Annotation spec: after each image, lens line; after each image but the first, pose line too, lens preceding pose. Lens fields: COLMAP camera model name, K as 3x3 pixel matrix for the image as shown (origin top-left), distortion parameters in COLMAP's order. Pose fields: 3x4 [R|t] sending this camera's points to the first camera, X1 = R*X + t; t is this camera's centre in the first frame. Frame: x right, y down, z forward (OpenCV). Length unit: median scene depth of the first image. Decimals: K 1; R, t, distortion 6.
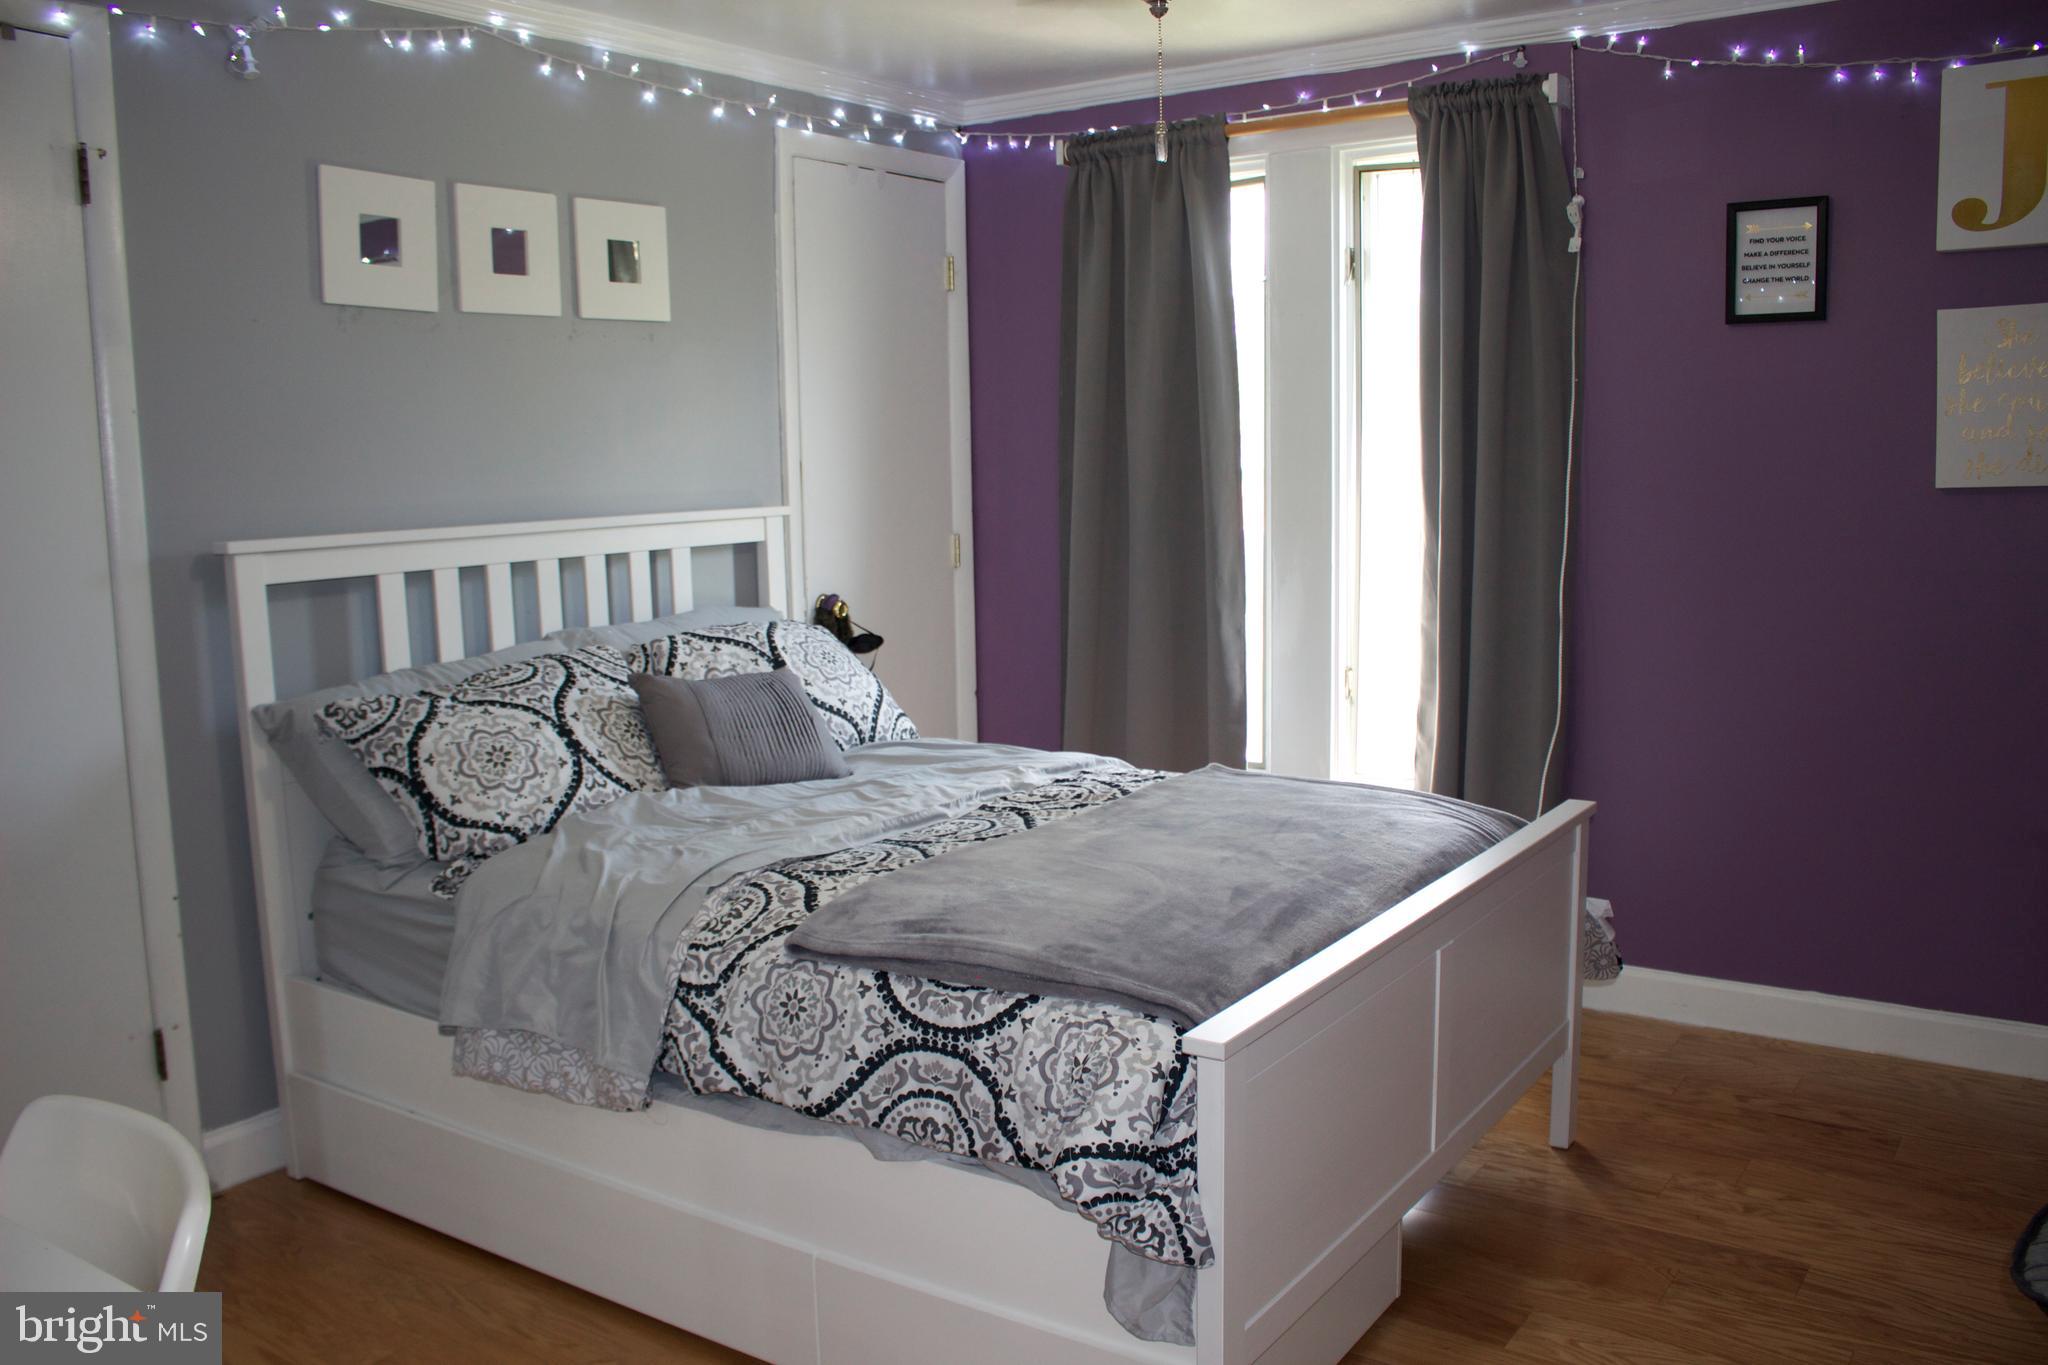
lens RADIAL K [[1709.7, 0, 1061.1], [0, 1709.7, 688.8], [0, 0, 1]] dist [-0.064617, 0.009369]
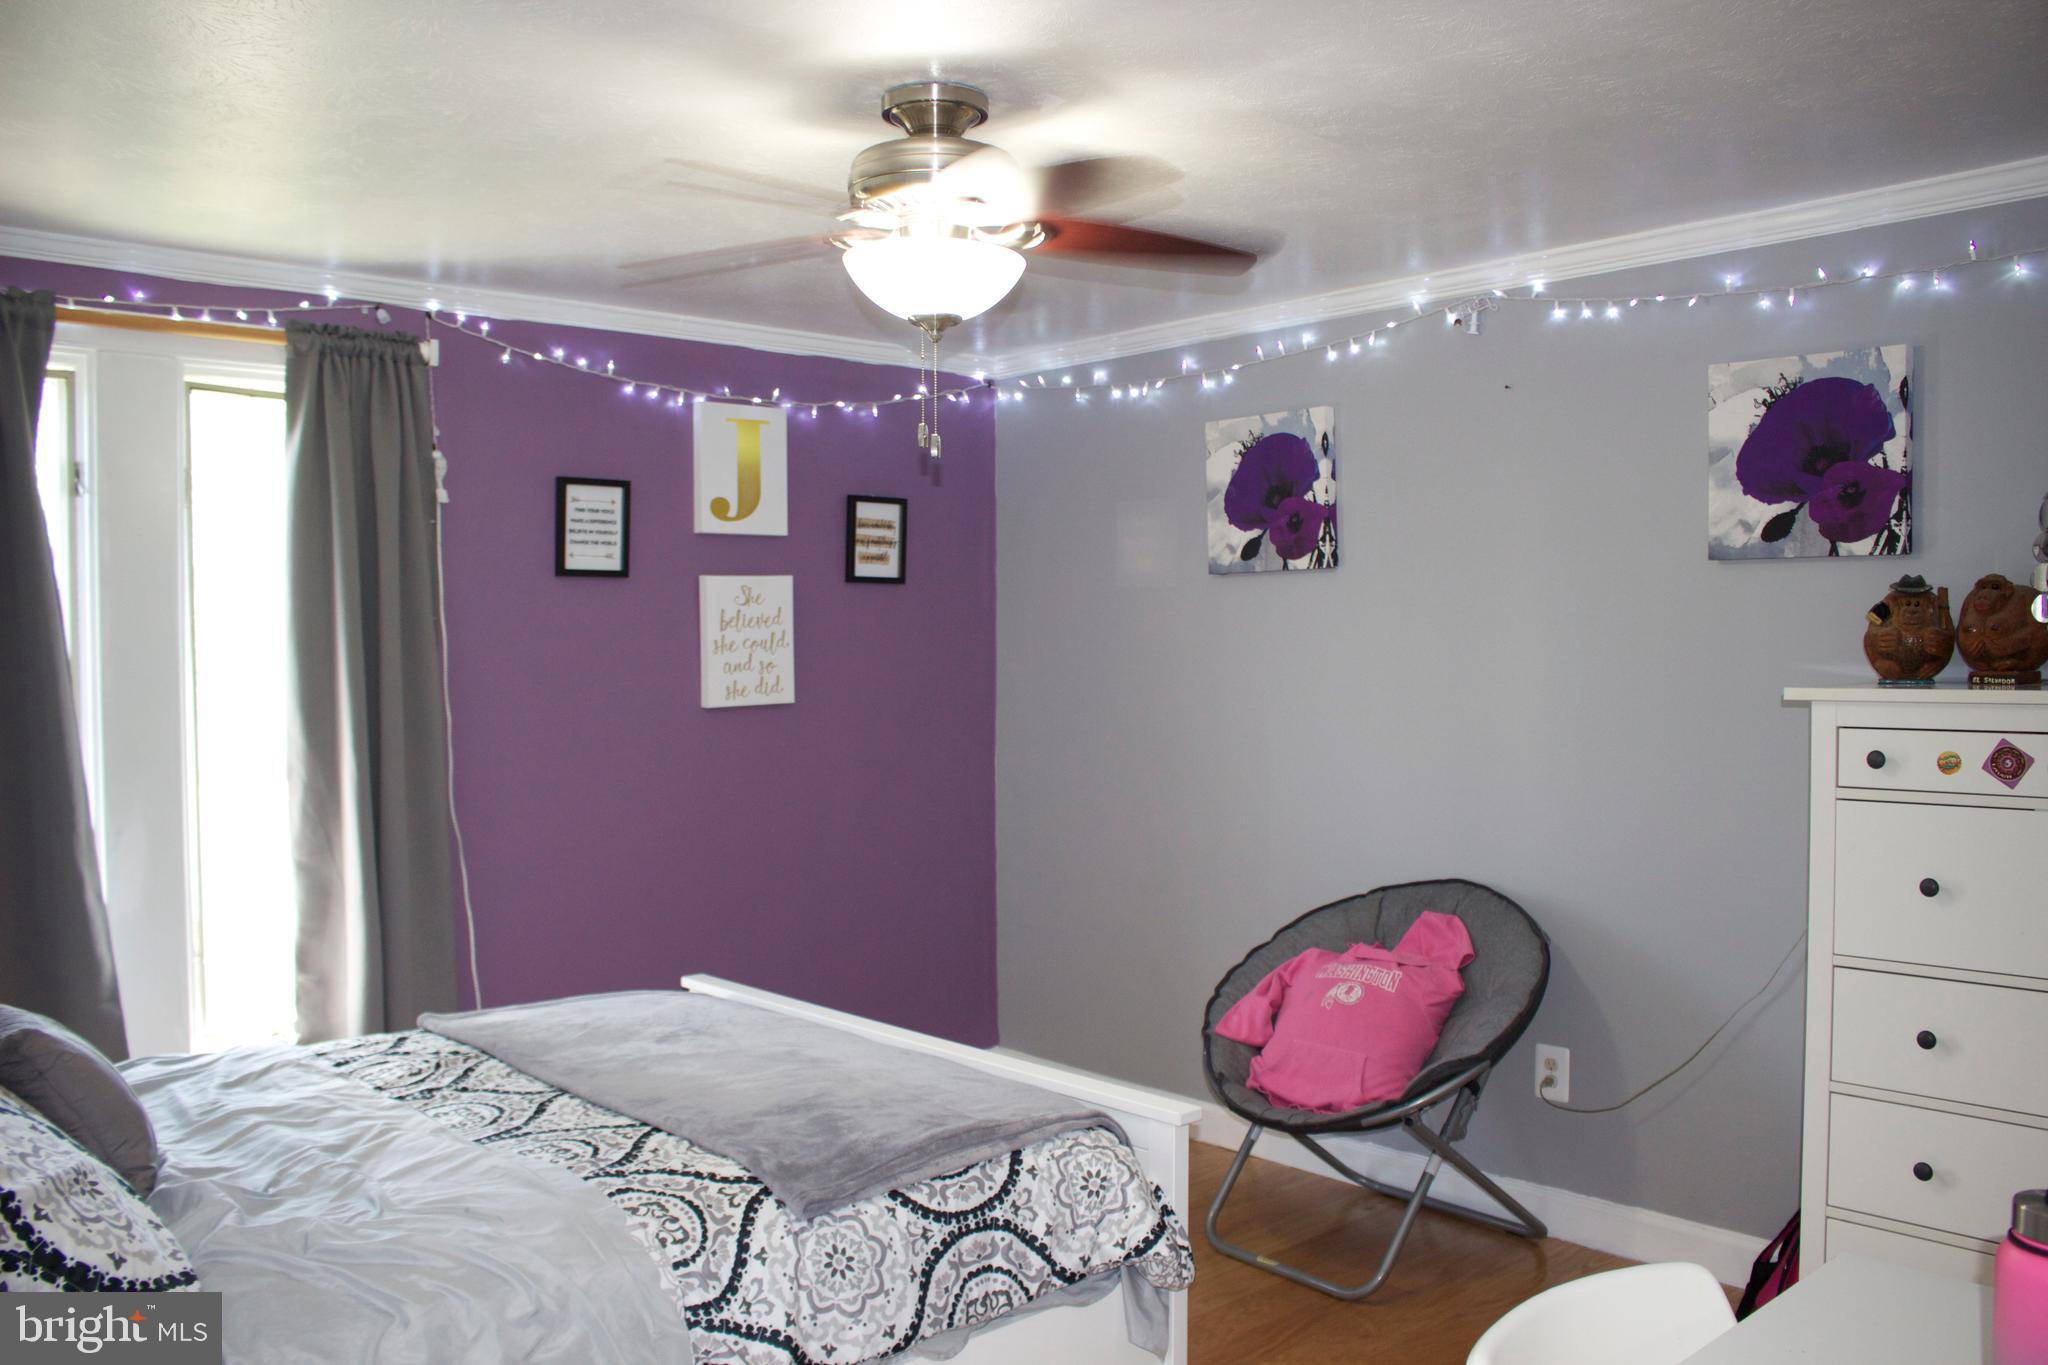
lens RADIAL K [[1709.7, 0, 1061.1], [0, 1709.7, 688.8], [0, 0, 1]] dist [-0.064617, 0.009369]
pose [[0.222178, -0.011278, 0.974941, -0.751723], [0.136455, 0.990452, -0.019639, -0.070730], [-0.965410, 0.137399, 0.221596, 0.436172]]
